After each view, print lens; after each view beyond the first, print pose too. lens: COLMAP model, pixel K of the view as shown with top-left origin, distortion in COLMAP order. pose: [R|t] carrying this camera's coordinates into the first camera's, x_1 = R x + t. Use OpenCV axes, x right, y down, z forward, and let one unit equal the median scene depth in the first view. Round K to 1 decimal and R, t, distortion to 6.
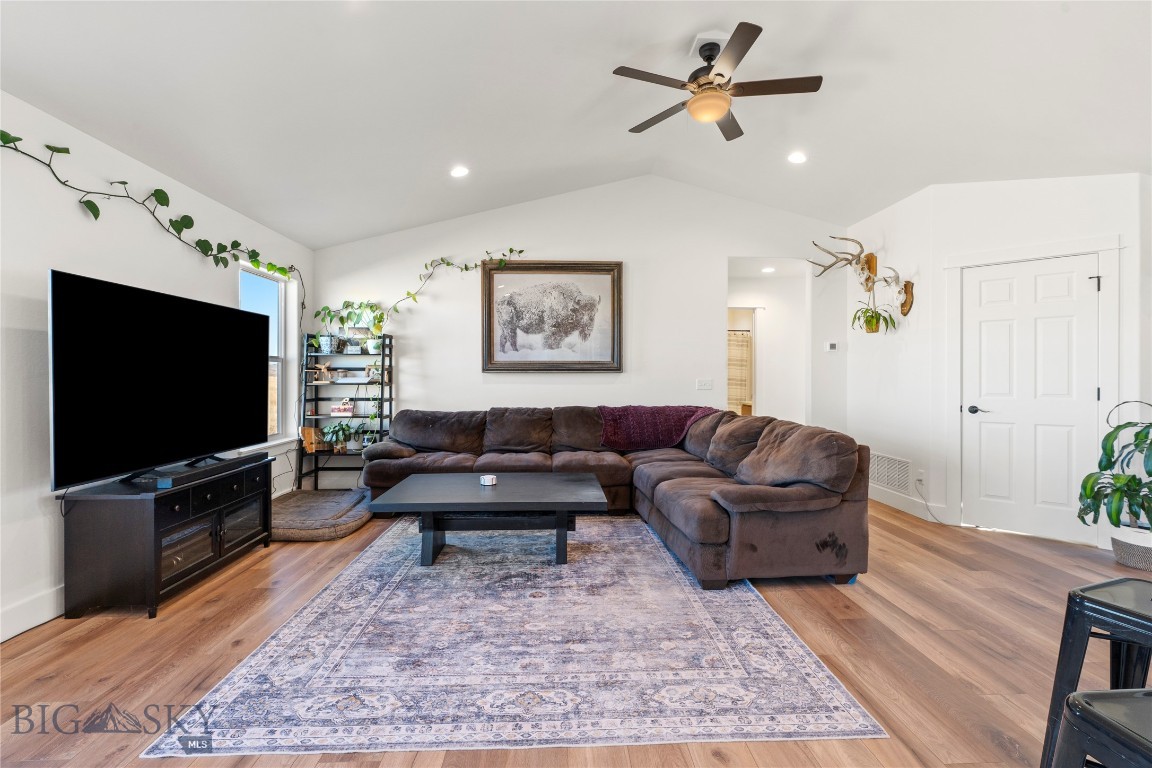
lens RADIAL K [[520.0, 0, 576.9], [0, 520.0, 379.2], [0, 0, 1]] dist [-0.003906, 0.000612]
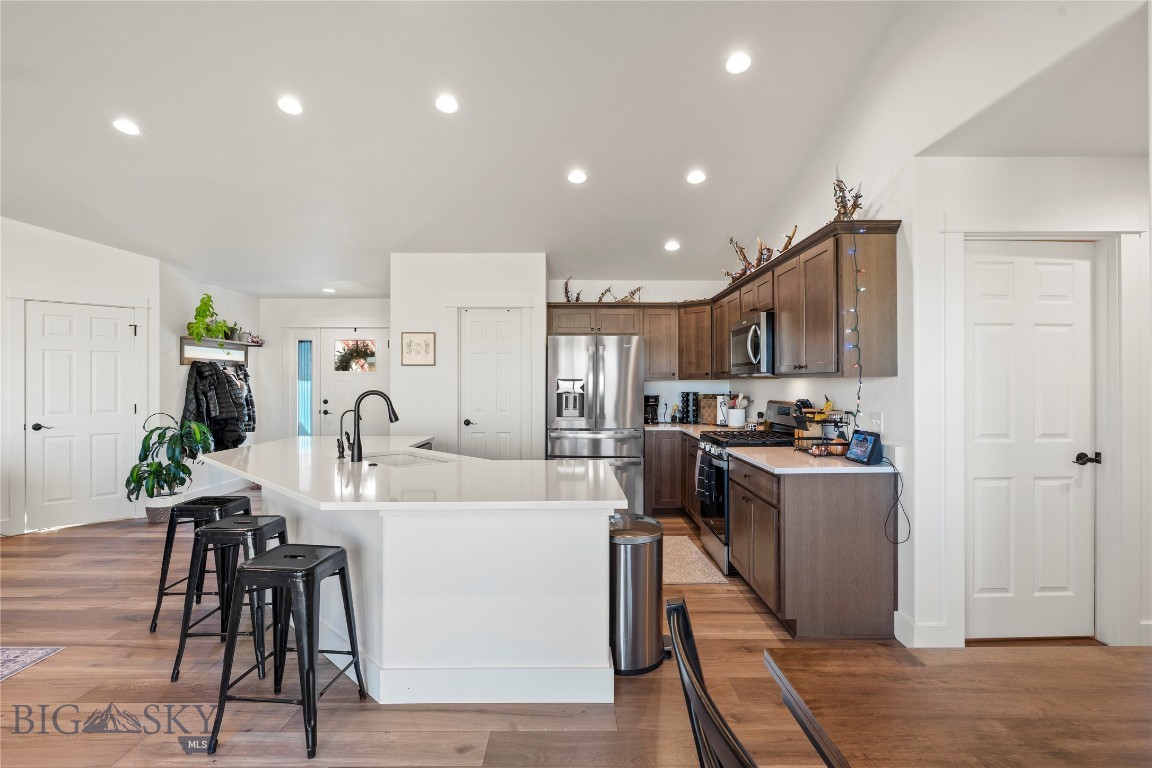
lens RADIAL K [[538.5, 0, 568.3], [0, 538.5, 383.8], [0, 0, 1]] dist [-0.011173, -0.000682]
pose [[0.033998, 0.011818, 0.999352, -0.430524], [0.013367, 0.999835, -0.012278, -0.006896], [-0.999332, 0.013776, 0.033835, -0.237817]]
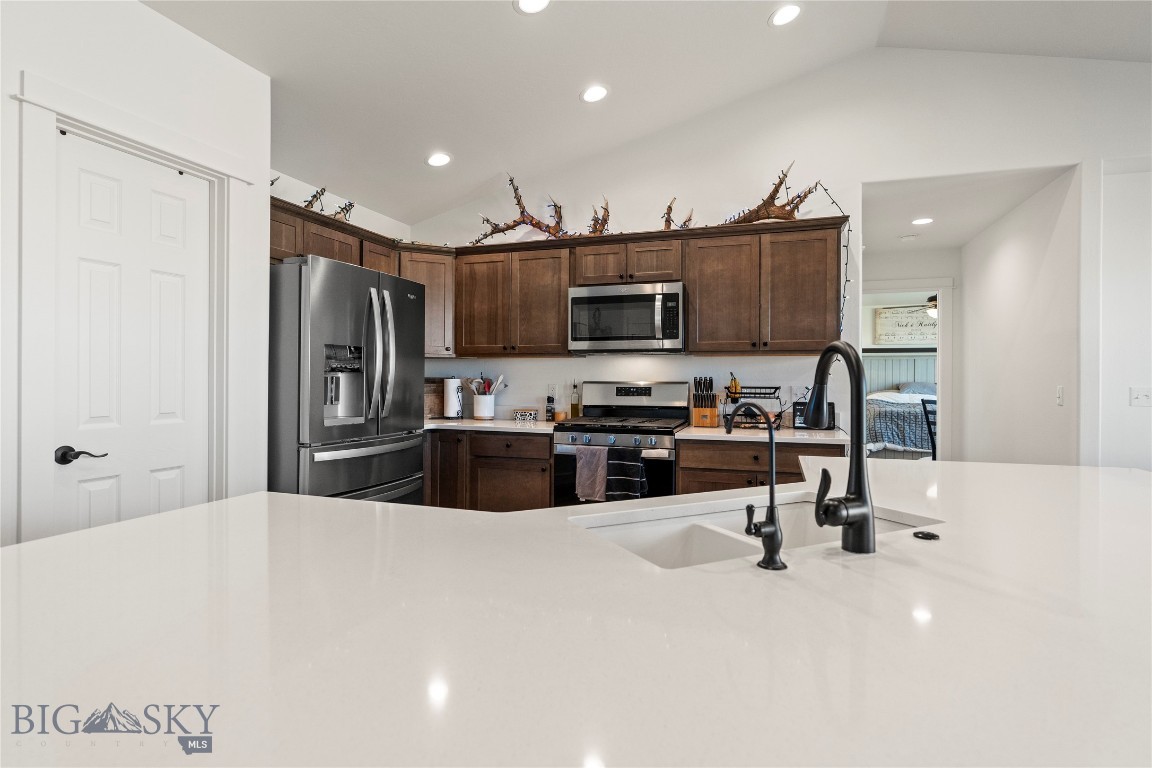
lens RADIAL K [[587.7, 0, 574.1], [0, 587.7, 380.1], [0, 0, 1]] dist [-0.004483, 0.001540]
pose [[-0.928333, 0.006708, 0.371688, 0.433734], [0.011229, 0.999887, 0.010001, 0.006365], [-0.371579, 0.013457, -0.928304, 0.472510]]
